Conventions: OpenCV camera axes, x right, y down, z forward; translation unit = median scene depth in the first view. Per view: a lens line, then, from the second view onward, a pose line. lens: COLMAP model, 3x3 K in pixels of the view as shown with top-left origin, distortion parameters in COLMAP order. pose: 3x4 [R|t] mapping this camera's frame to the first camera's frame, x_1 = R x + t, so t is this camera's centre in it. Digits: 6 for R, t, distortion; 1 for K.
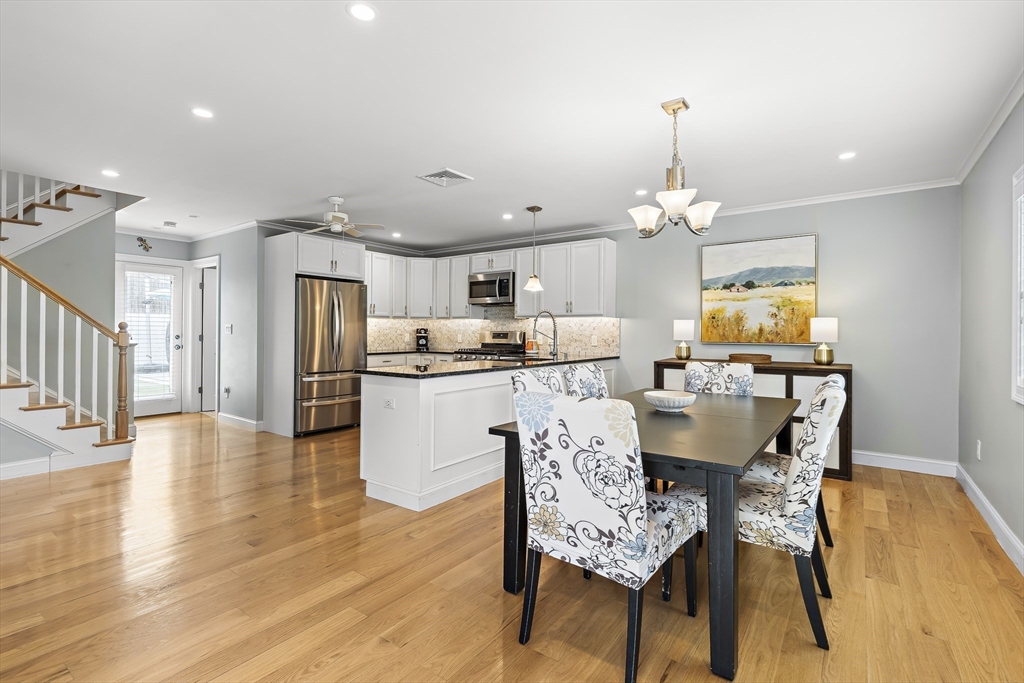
lens RADIAL K [[470.4, 0, 491.7], [0, 470.4, 333.3], [0, 0, 1]] dist [0.012723, 0.000252]
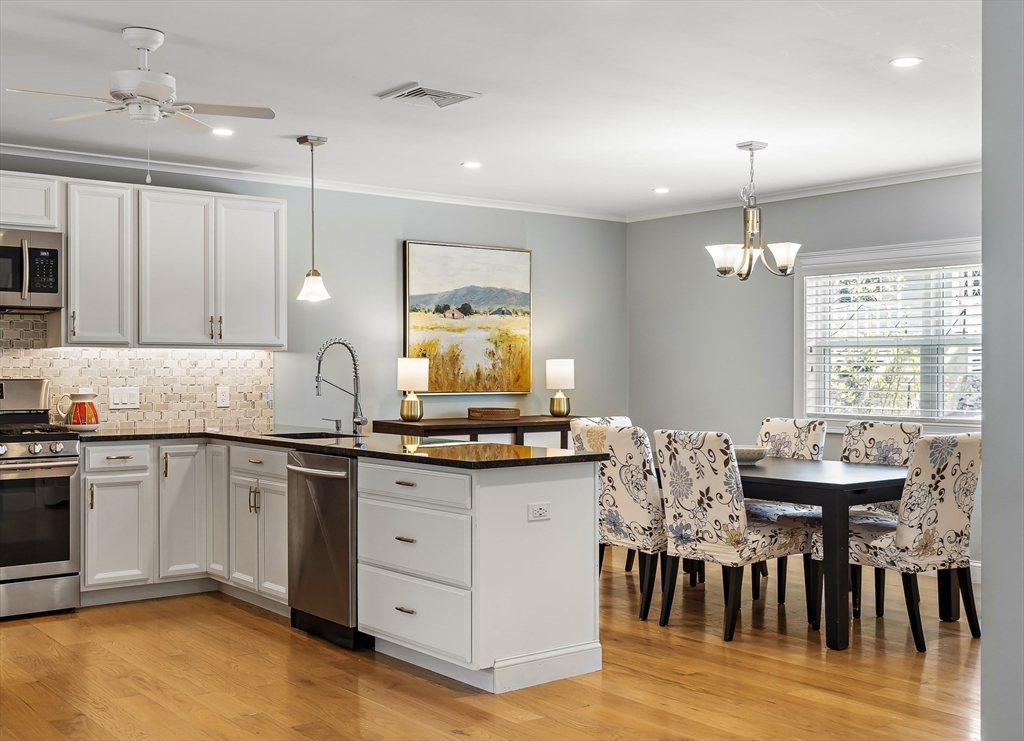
lens RADIAL K [[1187.5, 0, 580.0], [0, 1187.5, 360.1], [0, 0, 1]] dist [0.011757, 0.000000]
pose [[0.231971, 0.001744, 0.972721, -1.127250], [0.002348, 0.999994, -0.002353, -0.022947], [-0.972720, 0.002830, 0.231965, 0.429681]]
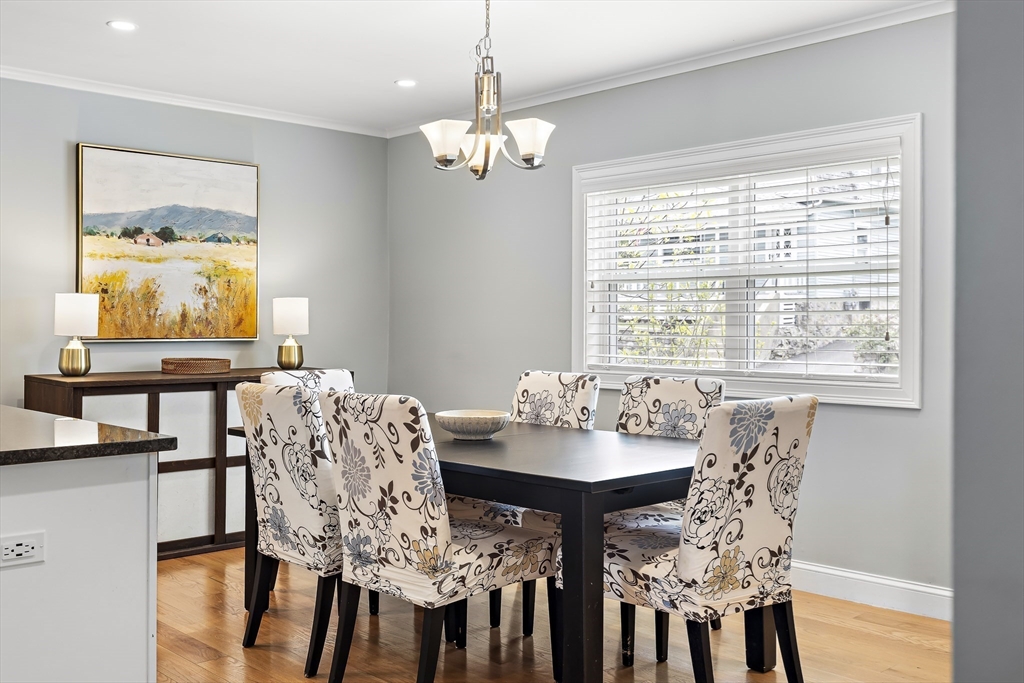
lens RADIAL K [[1027.8, 0, 524.6], [0, 1027.8, 315.0], [0, 0, 1]] dist [0.006731, 0.000000]
pose [[0.160377, 0.004192, 0.987047, -0.581251], [0.000581, 0.999990, -0.004341, -0.002169], [-0.987056, 0.001270, 0.160373, 0.391777]]
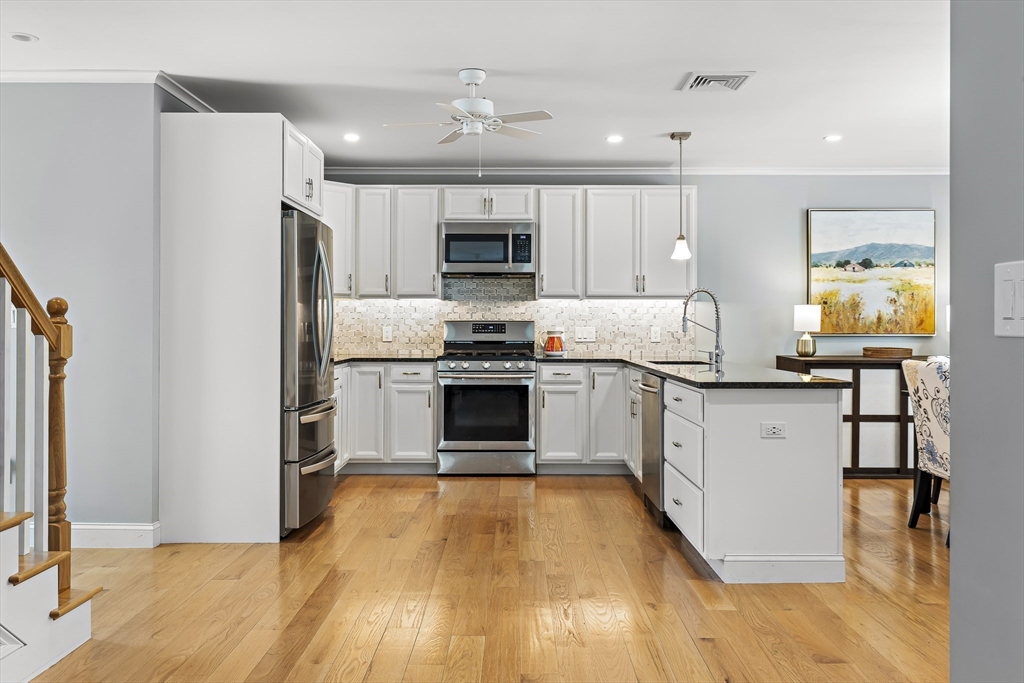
lens RADIAL K [[836.5, 0, 491.9], [0, 836.5, 324.6], [0, 0, 1]] dist [-0.002367, -0.003594]
pose [[0.808457, -0.003521, 0.588545, -0.840819], [0.004340, 0.999991, 0.000021, 0.000914], [-0.588540, 0.002537, 0.808464, 0.208247]]
